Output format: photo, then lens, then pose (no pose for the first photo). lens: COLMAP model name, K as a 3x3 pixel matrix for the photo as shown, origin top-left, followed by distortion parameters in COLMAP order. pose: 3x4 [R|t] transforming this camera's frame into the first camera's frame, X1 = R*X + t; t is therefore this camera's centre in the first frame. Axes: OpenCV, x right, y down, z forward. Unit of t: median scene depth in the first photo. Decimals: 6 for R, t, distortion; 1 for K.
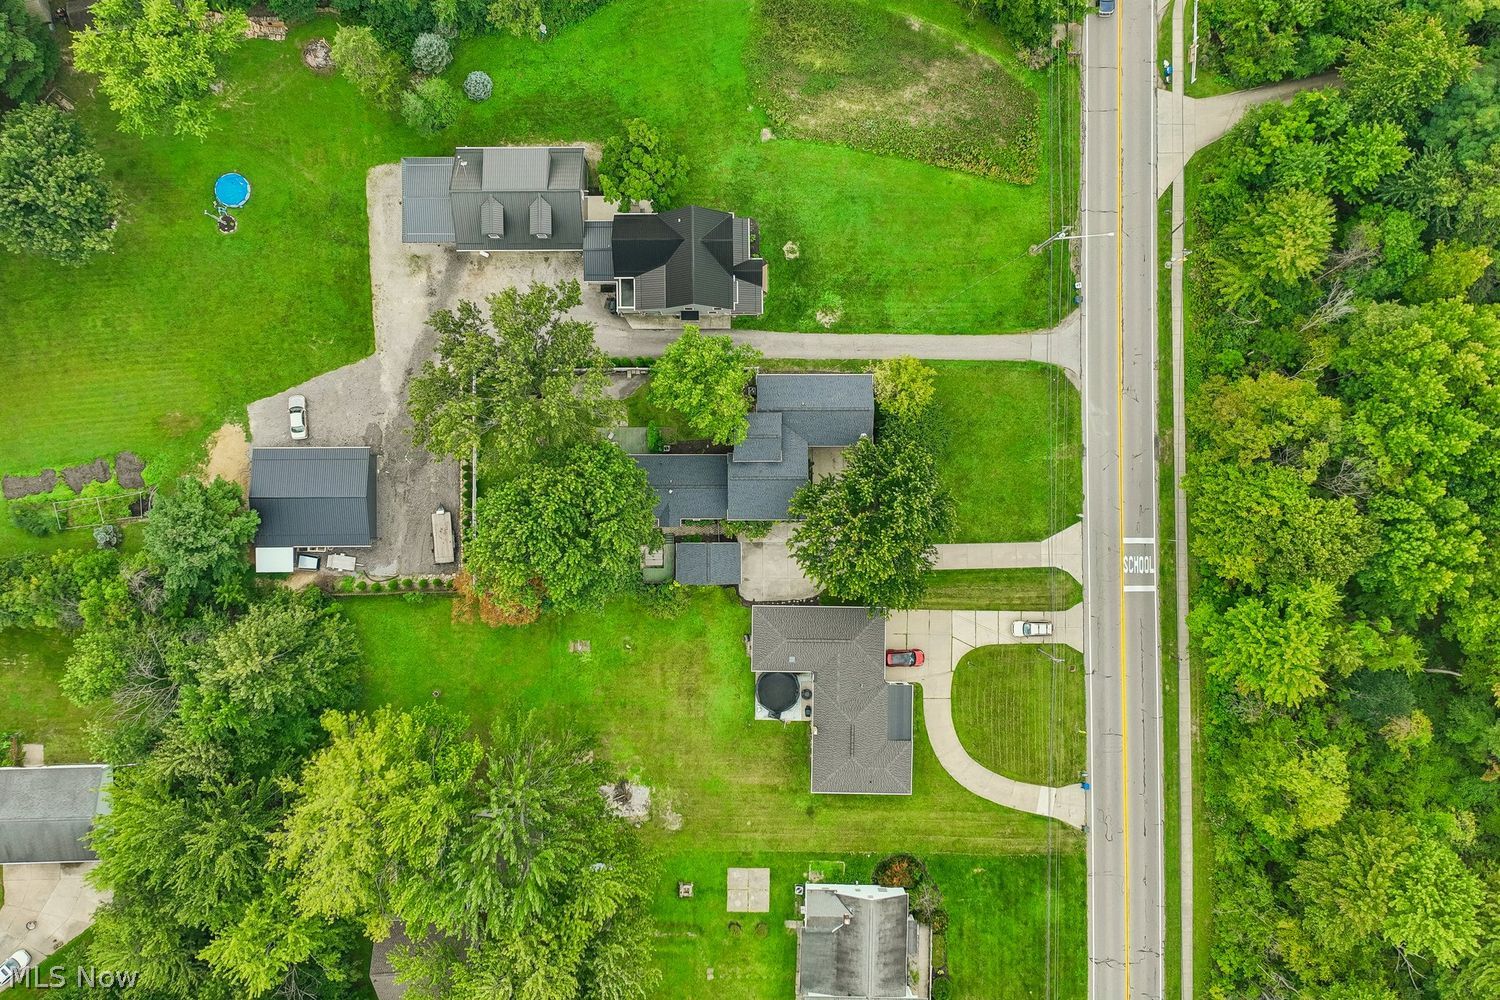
lens RADIAL K [[1241.7, 0, 749.2], [0, 1241.7, 478.2], [0, 0, 1]] dist [0.004948, -0.007806]
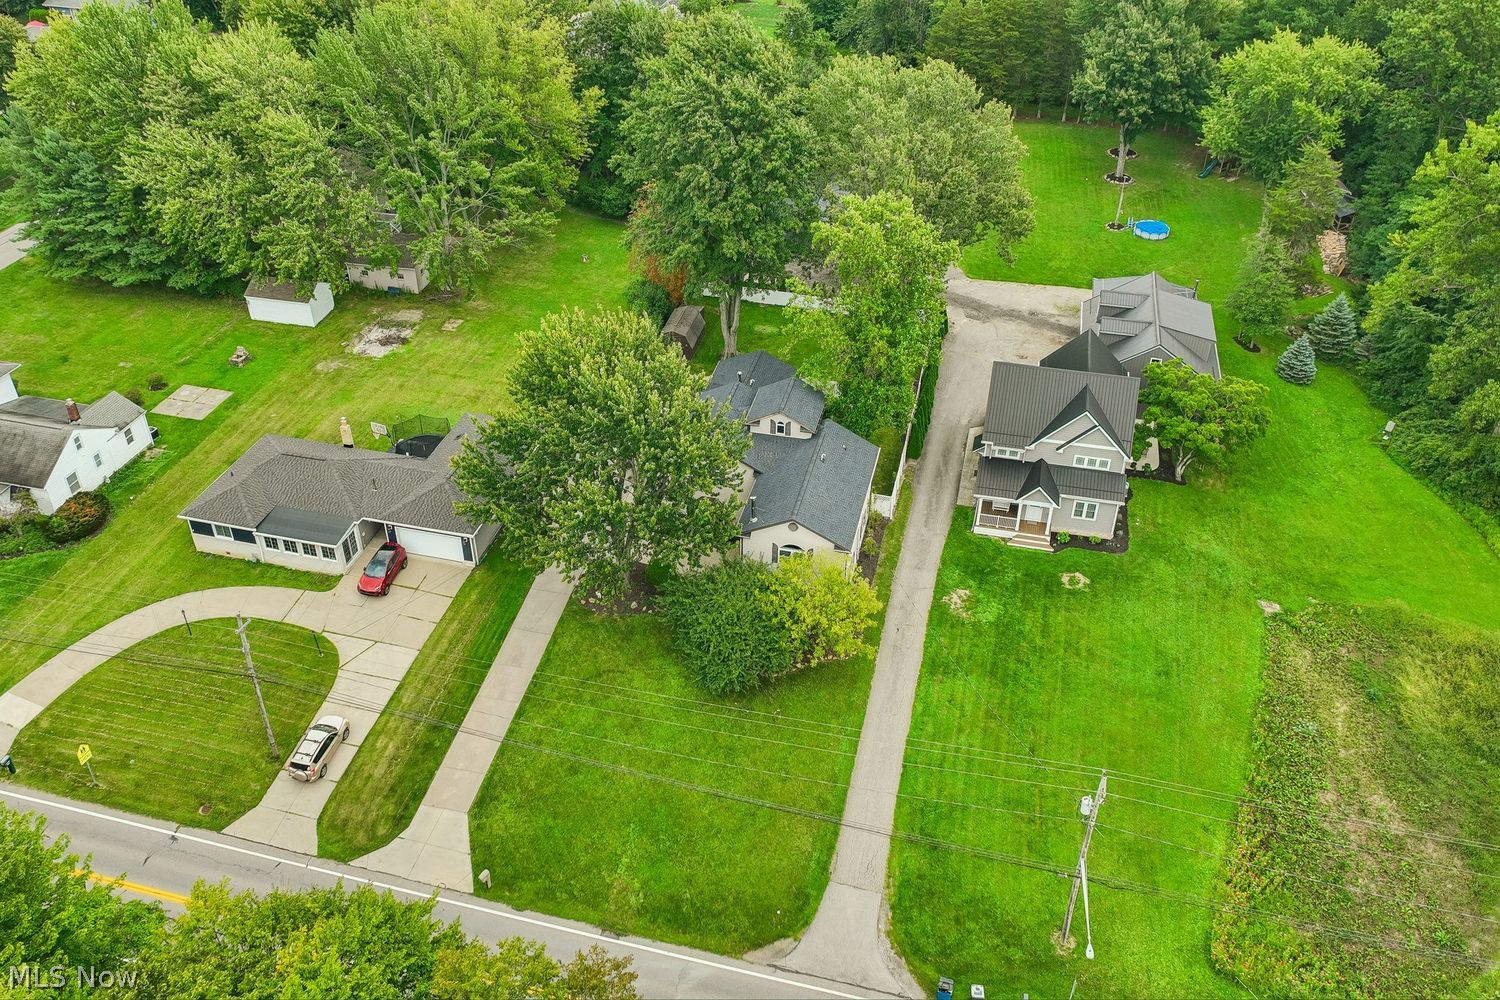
lens RADIAL K [[1241.7, 0, 749.2], [0, 1241.7, 478.2], [0, 0, 1]] dist [0.004948, -0.007806]
pose [[-0.229916, 0.570753, -0.788276, 0.526966], [-0.973208, -0.133221, 0.187396, -0.135210], [0.001942, 0.810243, 0.586091, 0.598613]]
